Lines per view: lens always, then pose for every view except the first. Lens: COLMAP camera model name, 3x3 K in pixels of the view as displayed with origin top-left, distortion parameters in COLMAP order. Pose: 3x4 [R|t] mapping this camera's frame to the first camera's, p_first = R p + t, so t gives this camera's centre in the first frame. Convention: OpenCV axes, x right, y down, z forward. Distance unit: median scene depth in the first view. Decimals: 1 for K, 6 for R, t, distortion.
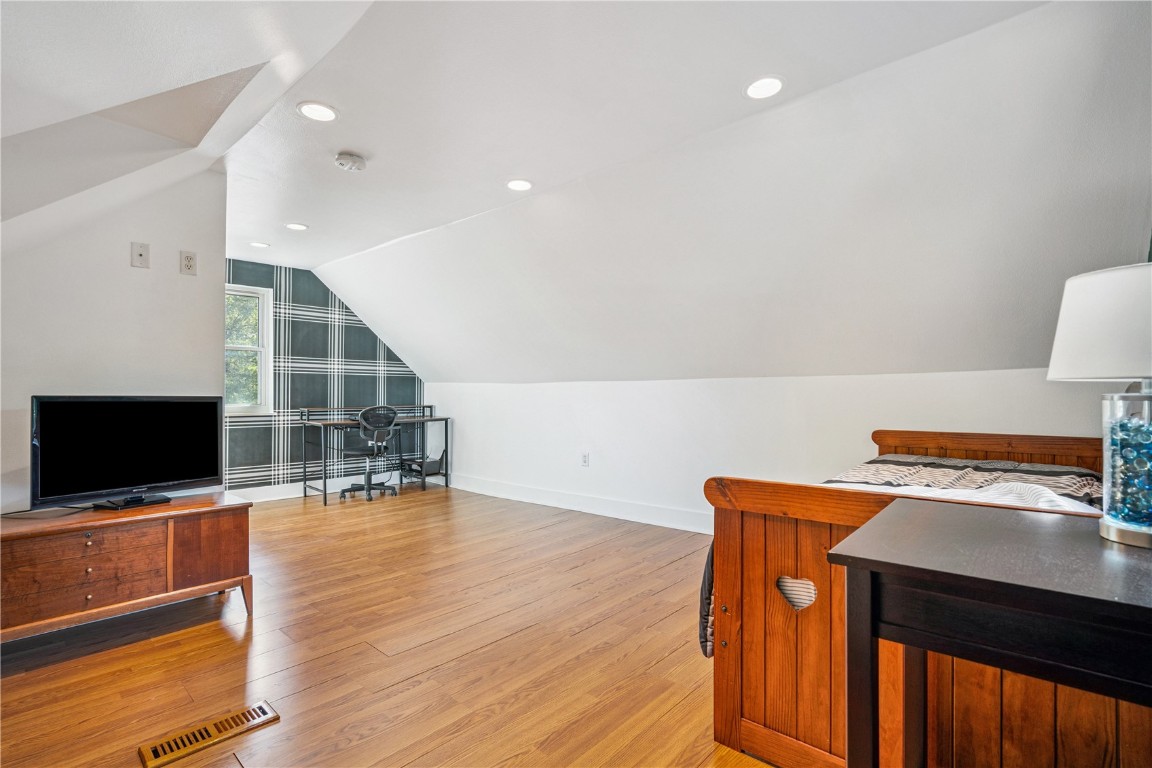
lens RADIAL K [[545.7, 0, 576.0], [0, 545.7, 384.0], [0, 0, 1]] dist [-0.060760, 0.030968]
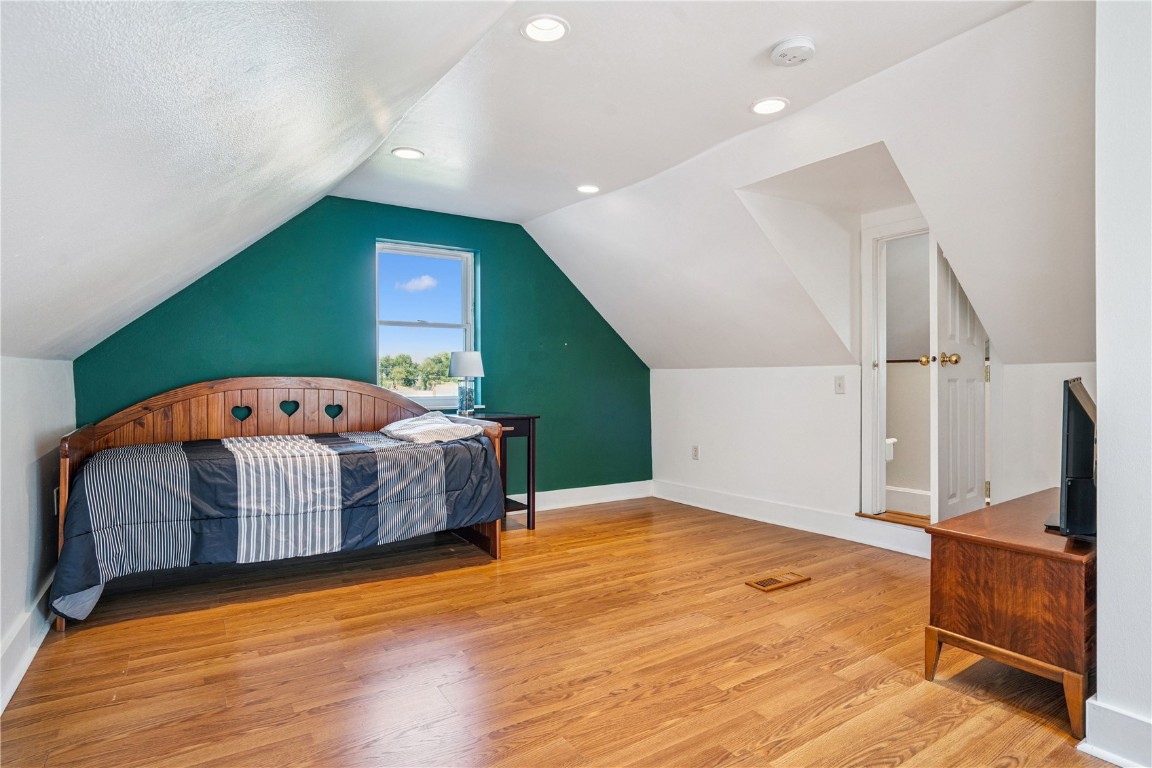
lens RADIAL K [[609.3, 0, 576.0], [0, 609.3, 384.0], [0, 0, 1]] dist [0.000277, 0.000025]
pose [[-0.967431, 0.007180, 0.253032, -0.462402], [0.004857, 0.999940, -0.009806, 0.042750], [-0.253087, -0.008258, -0.967408, 2.492389]]
